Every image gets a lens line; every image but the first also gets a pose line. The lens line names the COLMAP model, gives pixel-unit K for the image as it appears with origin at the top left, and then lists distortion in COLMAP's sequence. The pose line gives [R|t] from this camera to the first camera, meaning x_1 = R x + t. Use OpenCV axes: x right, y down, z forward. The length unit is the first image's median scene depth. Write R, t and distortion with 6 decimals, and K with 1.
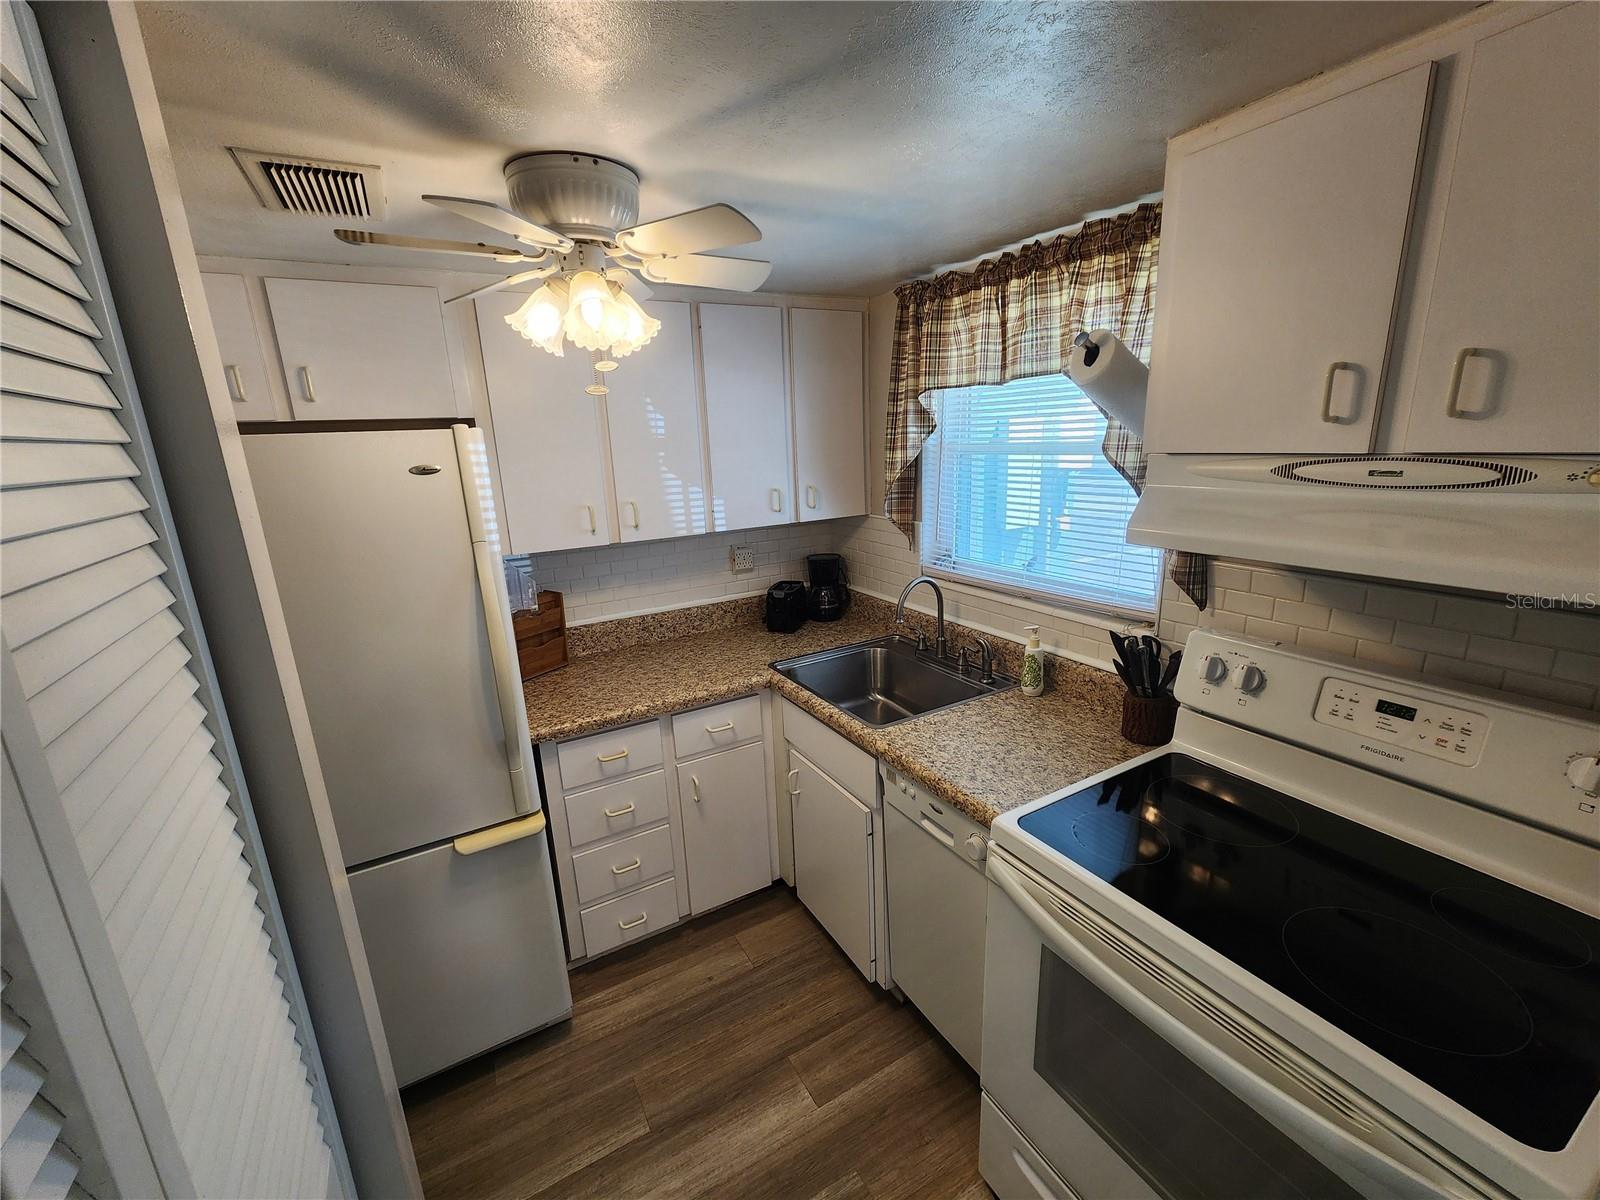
lens RADIAL K [[658.9, 0, 798.8], [0, 658.9, 600.6], [0, 0, 1]] dist [-0.001430, 0.001373]
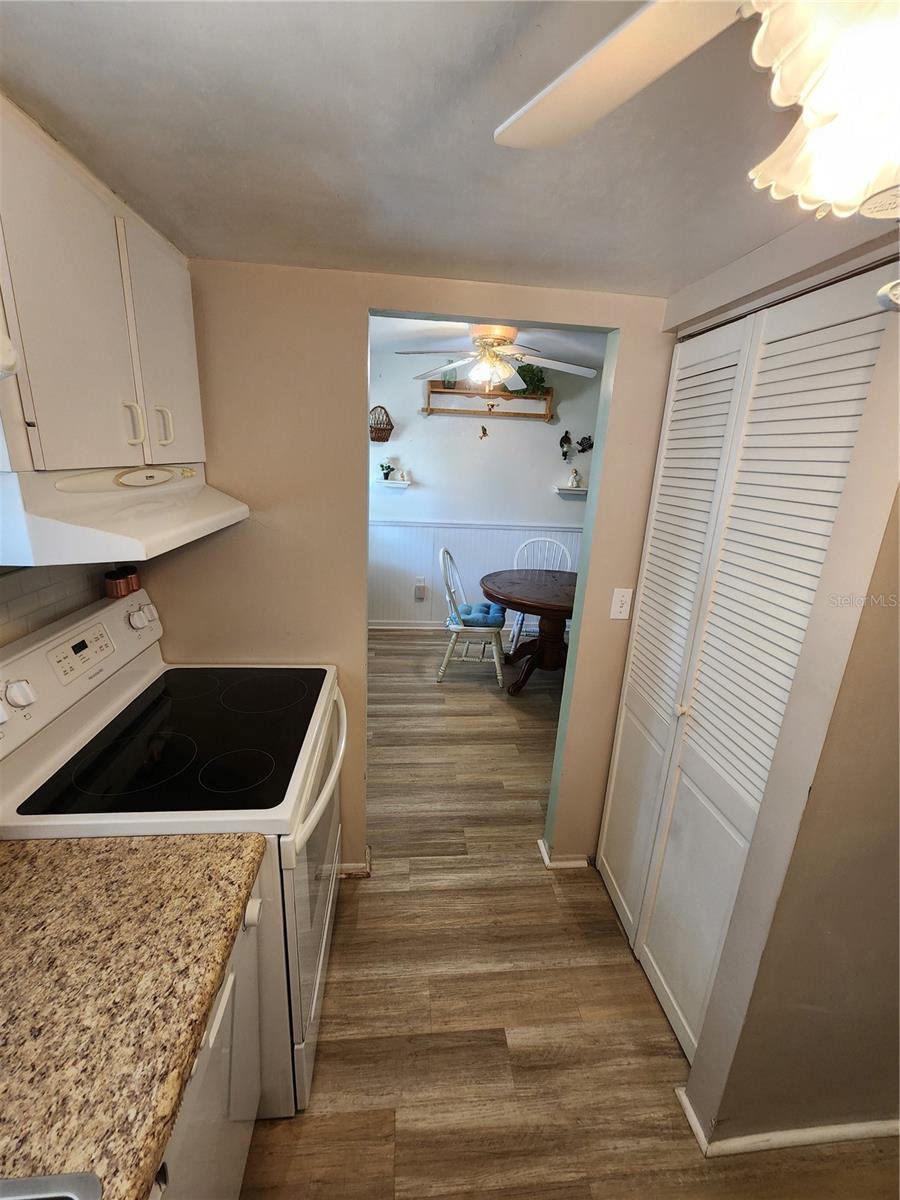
lens RADIAL K [[494.2, 0, 453.1], [0, 494.2, 598.4], [0, 0, 1]] dist [-0.001430, 0.001373]
pose [[-0.918203, -0.110815, 0.380293, -0.150524], [0.089634, 0.877039, 0.471983, -0.231832], [-0.385835, 0.467464, -0.795367, 0.960745]]
